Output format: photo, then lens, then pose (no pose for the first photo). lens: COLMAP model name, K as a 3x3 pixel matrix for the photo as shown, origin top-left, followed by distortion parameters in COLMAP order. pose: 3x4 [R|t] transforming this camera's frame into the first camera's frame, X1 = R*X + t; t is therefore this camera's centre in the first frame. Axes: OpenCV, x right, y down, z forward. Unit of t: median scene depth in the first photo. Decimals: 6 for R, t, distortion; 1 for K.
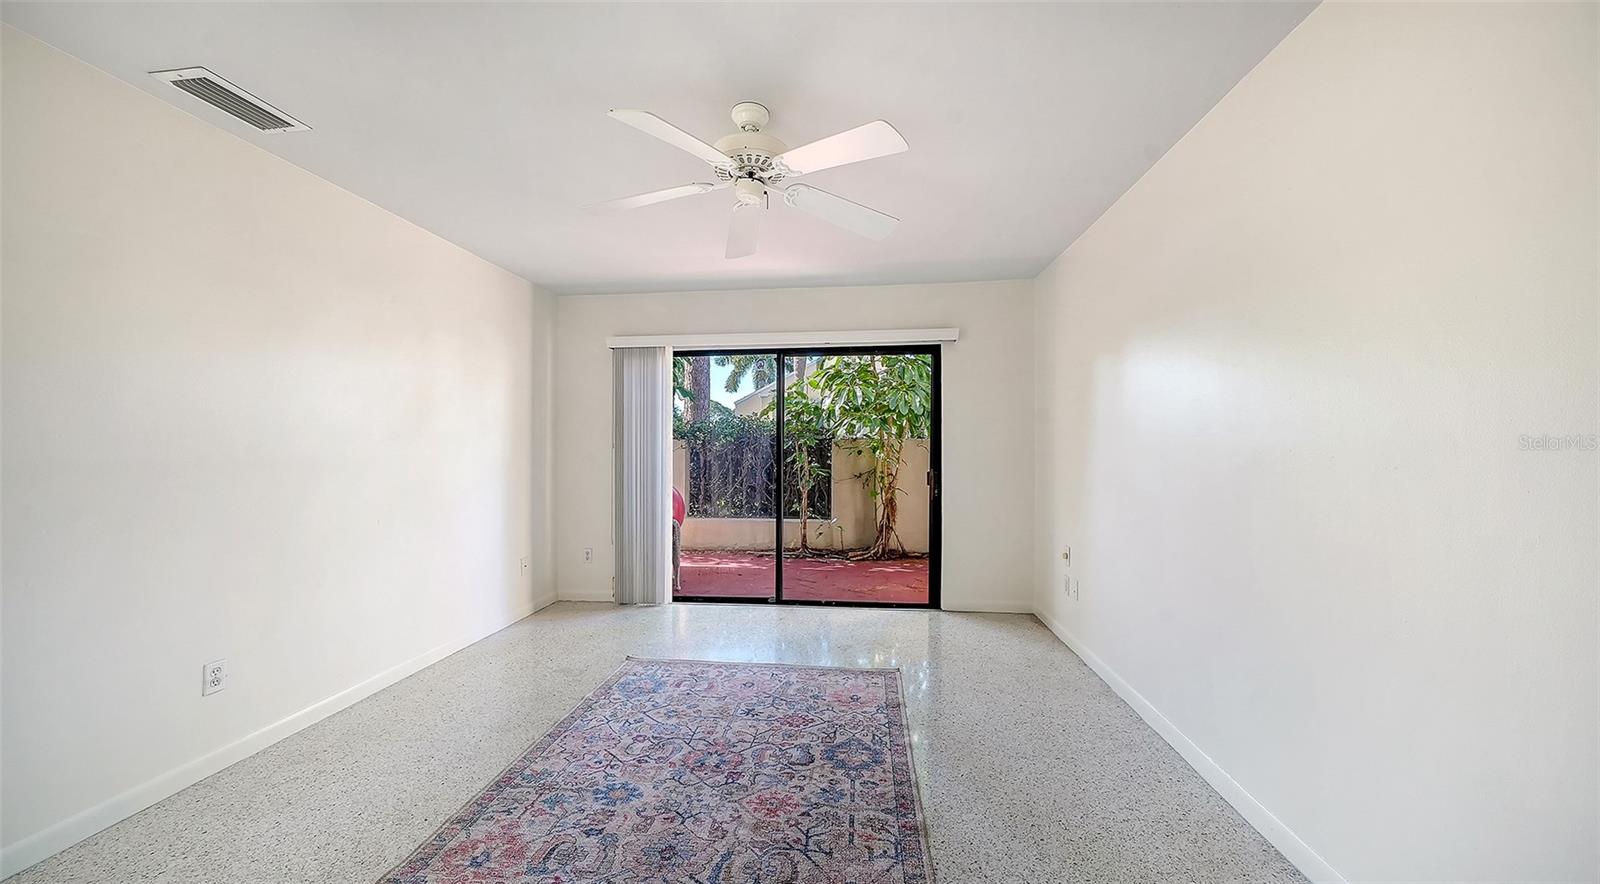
lens RADIAL K [[556.1, 0, 806.6], [0, 556.1, 444.4], [0, 0, 1]] dist [0.002824, -0.000095]
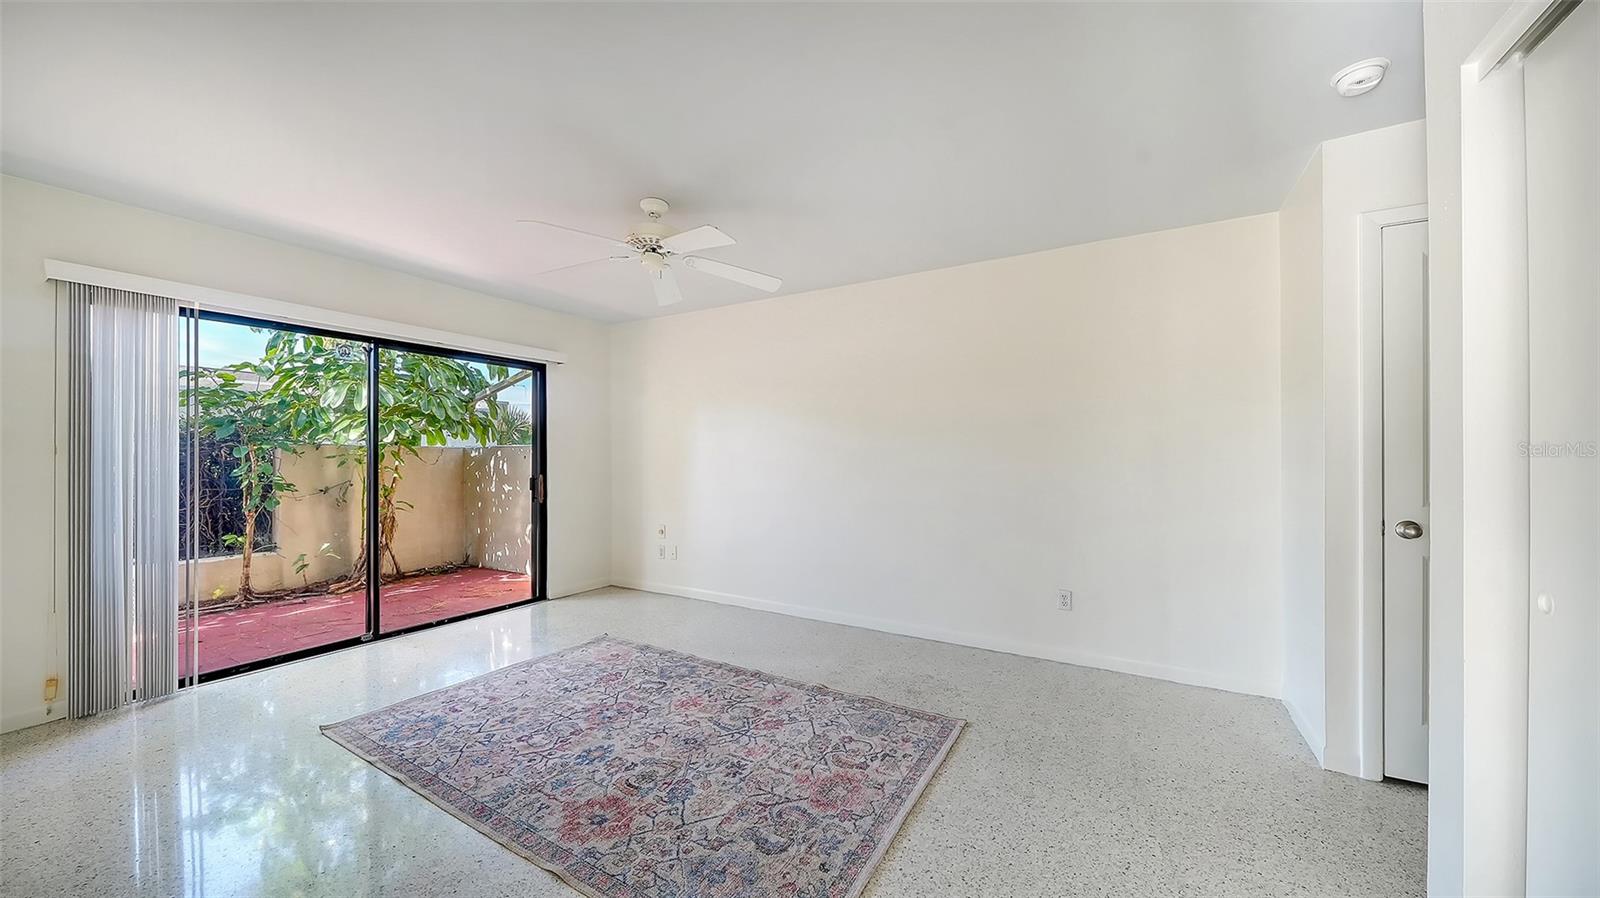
lens RADIAL K [[556.1, 0, 800.8], [0, 556.1, 454.2], [0, 0, 1]] dist [0.002824, -0.000095]
pose [[0.416552, 0.007758, 0.909079, -0.886516], [-0.008589, 0.999953, -0.004598, 0.004382], [-0.909071, -0.005892, 0.416599, 0.098280]]
